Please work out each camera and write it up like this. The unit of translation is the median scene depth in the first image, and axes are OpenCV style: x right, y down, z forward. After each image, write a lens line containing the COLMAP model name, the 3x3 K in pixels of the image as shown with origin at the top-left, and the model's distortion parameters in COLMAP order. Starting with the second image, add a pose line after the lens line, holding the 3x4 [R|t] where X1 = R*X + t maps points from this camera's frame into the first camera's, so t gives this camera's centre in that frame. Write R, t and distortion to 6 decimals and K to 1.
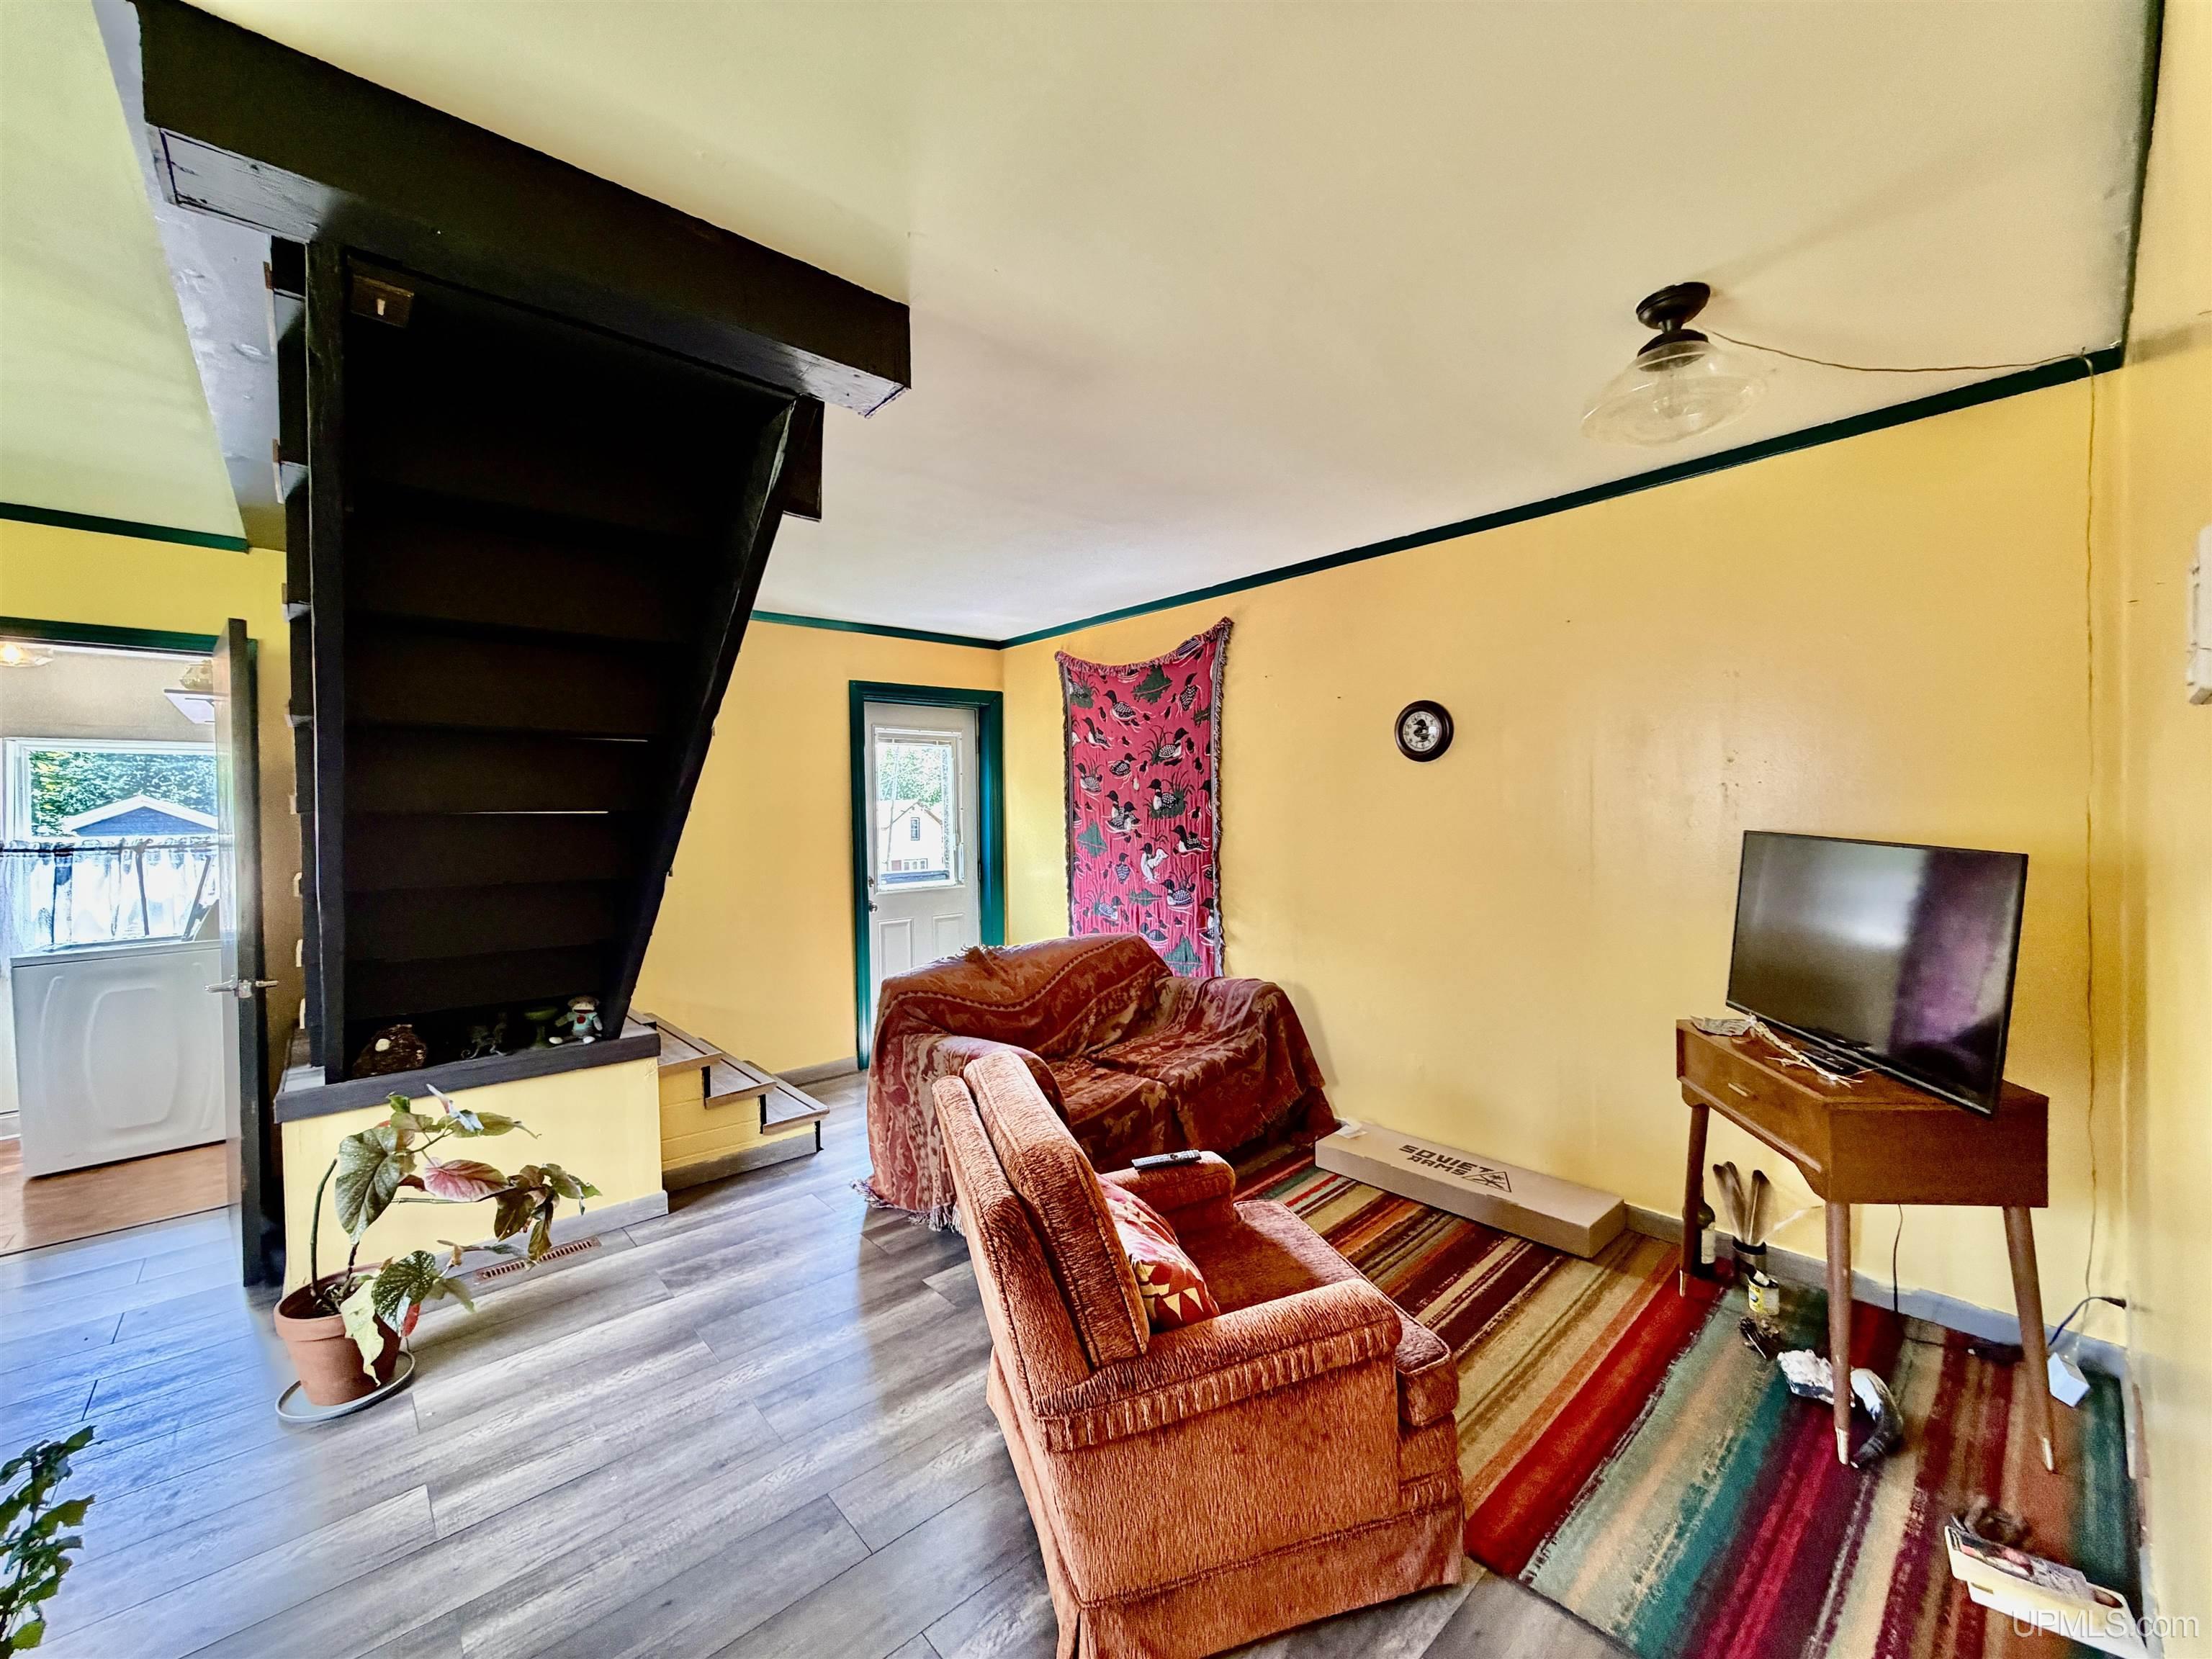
lens RADIAL K [[880.7, 0, 1101.3], [0, 880.7, 828.5], [0, 0, 1]] dist [-0.001260, -0.000342]
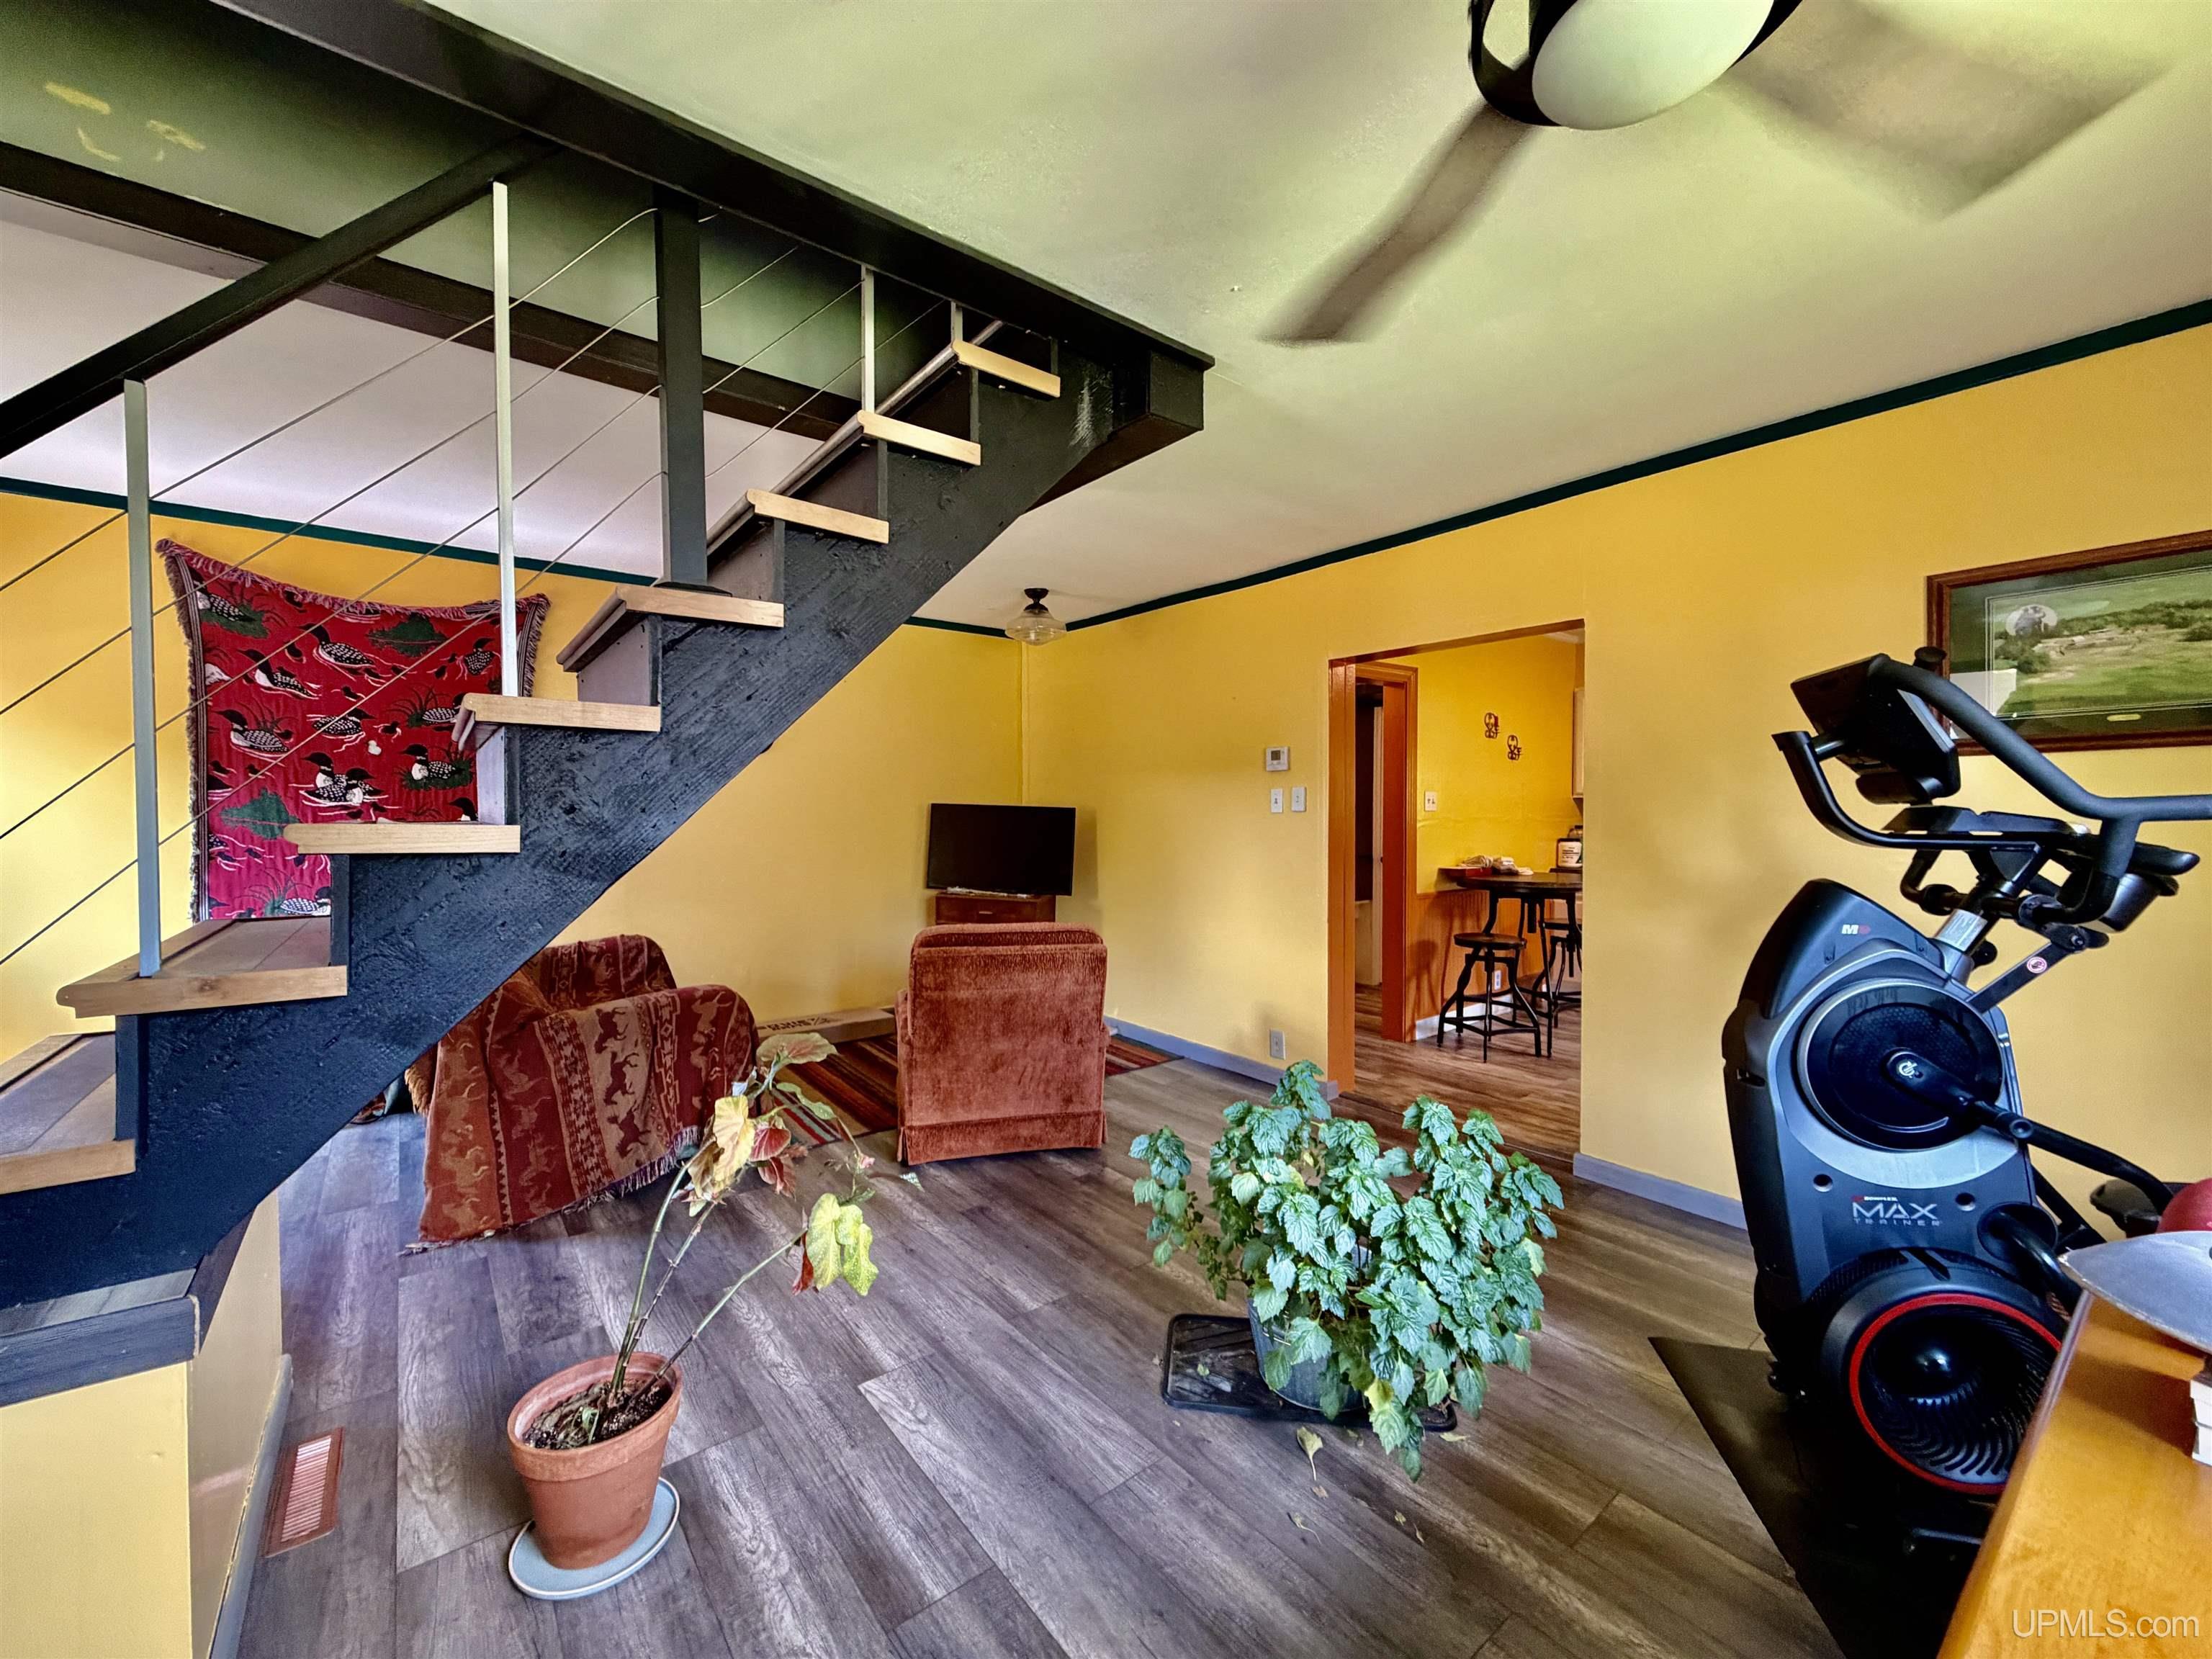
lens RADIAL K [[880.7, 0, 1101.3], [0, 880.7, 828.5], [0, 0, 1]] dist [-0.001260, -0.000342]
pose [[0.066706, -0.012923, 0.997689, -0.754377], [0.010124, 0.999873, 0.012275, 0.023124], [-0.997721, 0.009282, 0.066828, 0.259729]]
